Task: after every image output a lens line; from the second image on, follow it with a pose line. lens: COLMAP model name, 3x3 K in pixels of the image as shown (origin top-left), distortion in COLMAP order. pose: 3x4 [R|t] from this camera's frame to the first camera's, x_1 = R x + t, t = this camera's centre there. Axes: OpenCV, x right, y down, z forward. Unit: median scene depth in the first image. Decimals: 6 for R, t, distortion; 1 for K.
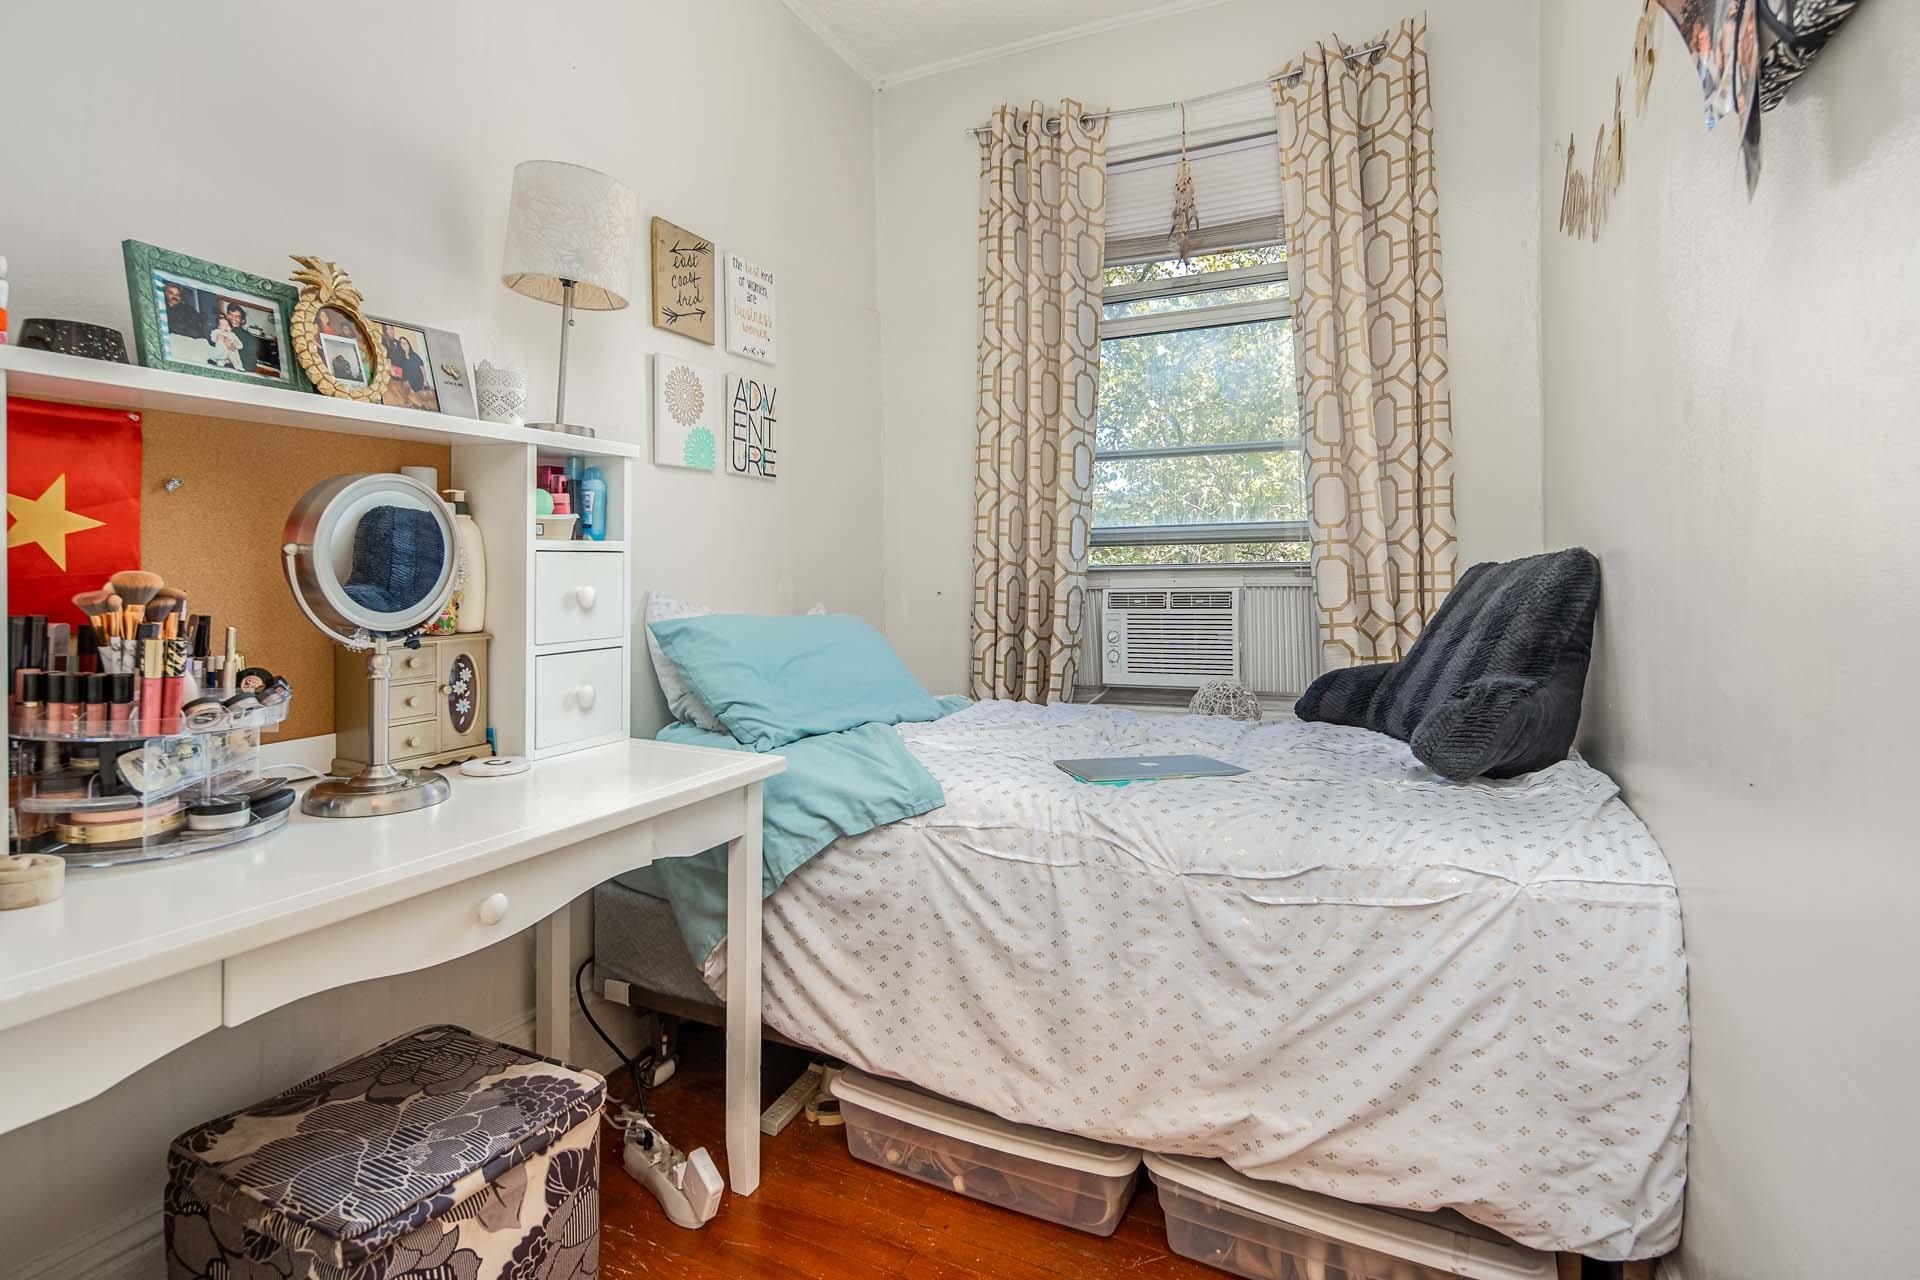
lens RADIAL K [[952.5, 0, 961.2], [0, 952.5, 569.0], [0, 0, 1]] dist [0.003249, -0.003137]
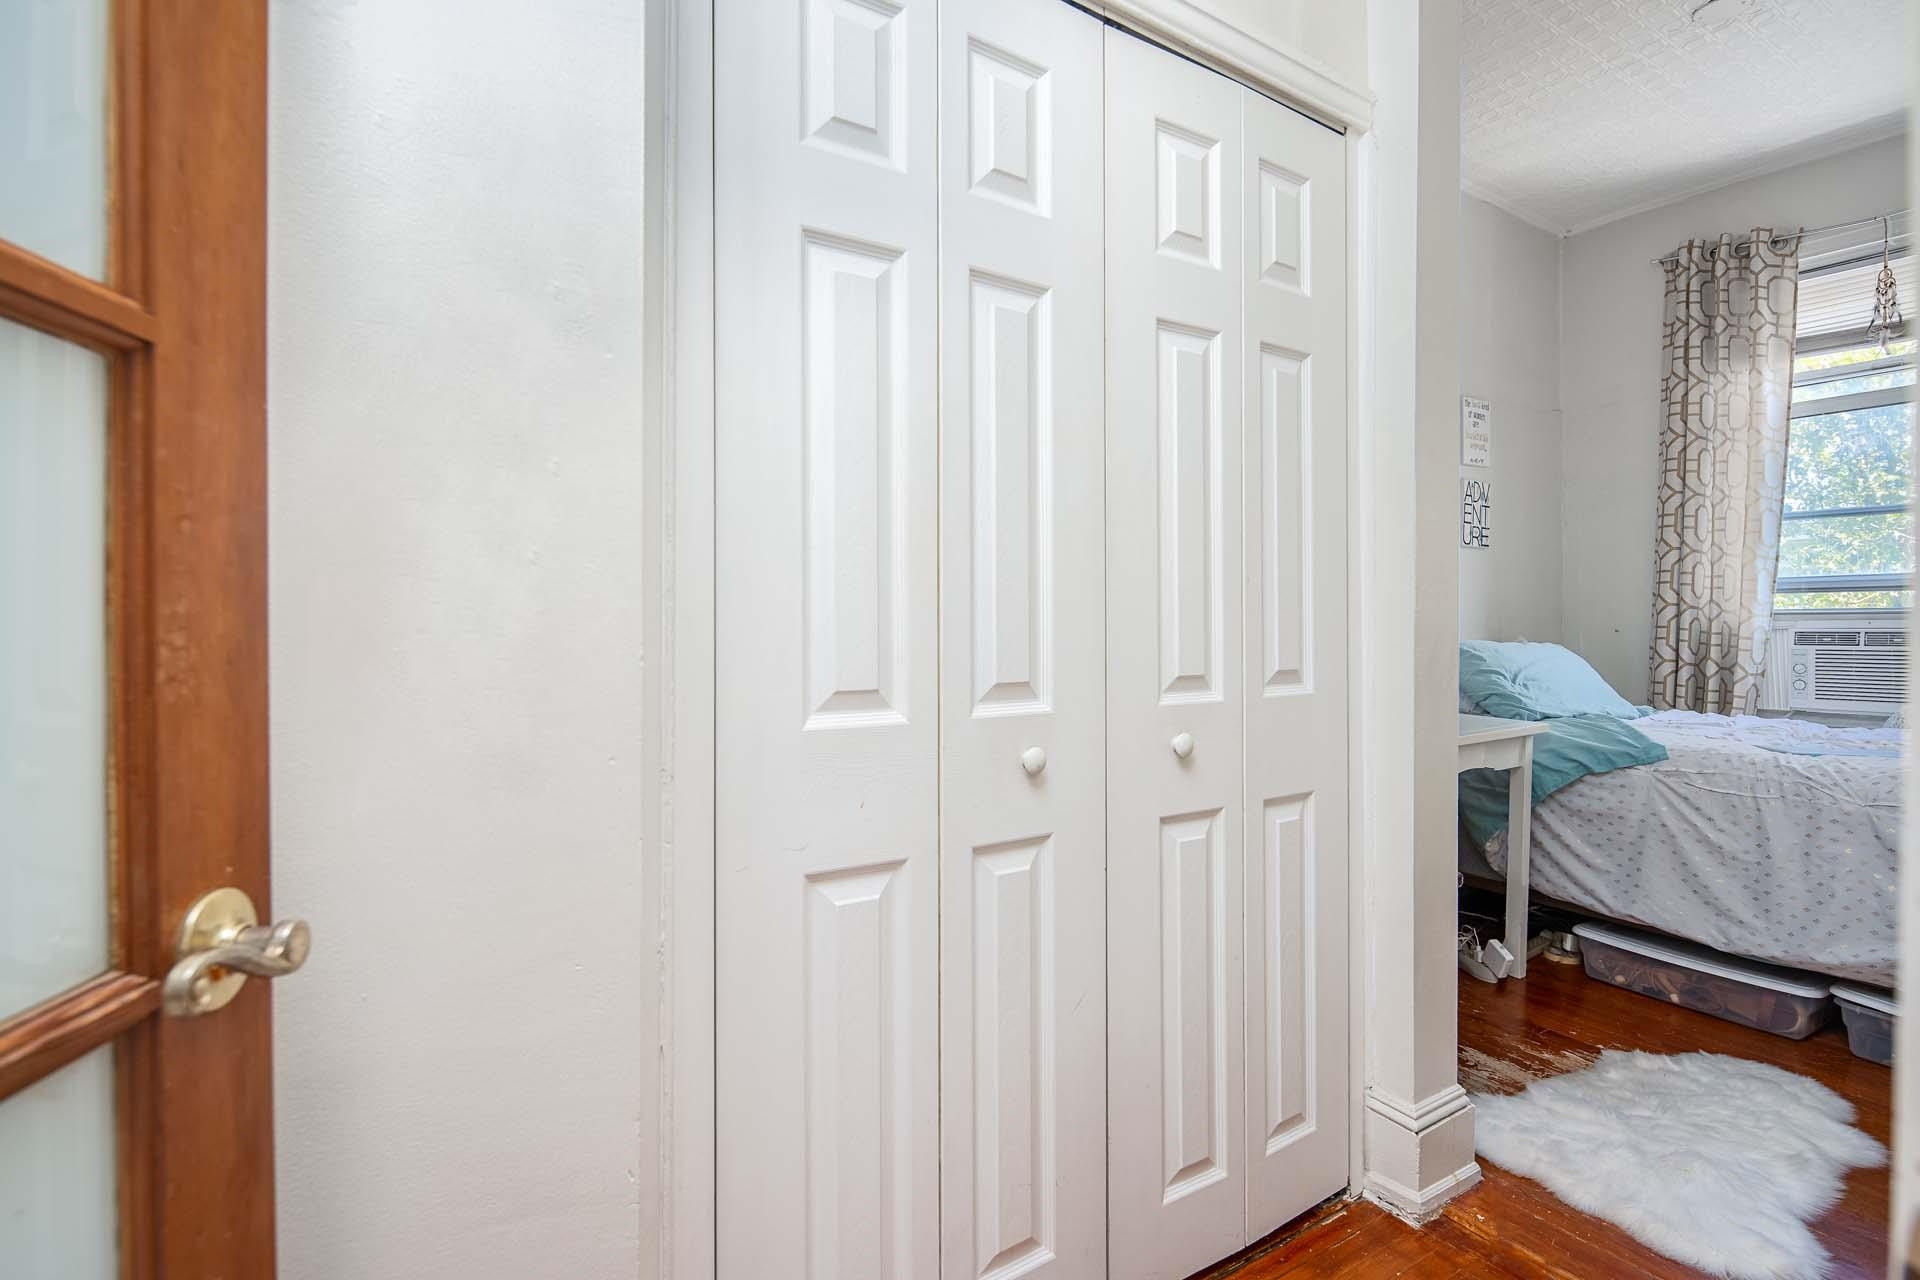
lens RADIAL K [[952.5, 0, 952.2], [0, 952.5, 628.9], [0, 0, 1]] dist [0.003249, -0.003137]
pose [[0.850843, 0.010357, -0.525318, -0.194305], [-0.001785, 0.999857, 0.016822, 0.005027], [0.525417, -0.013375, 0.850740, -0.952962]]
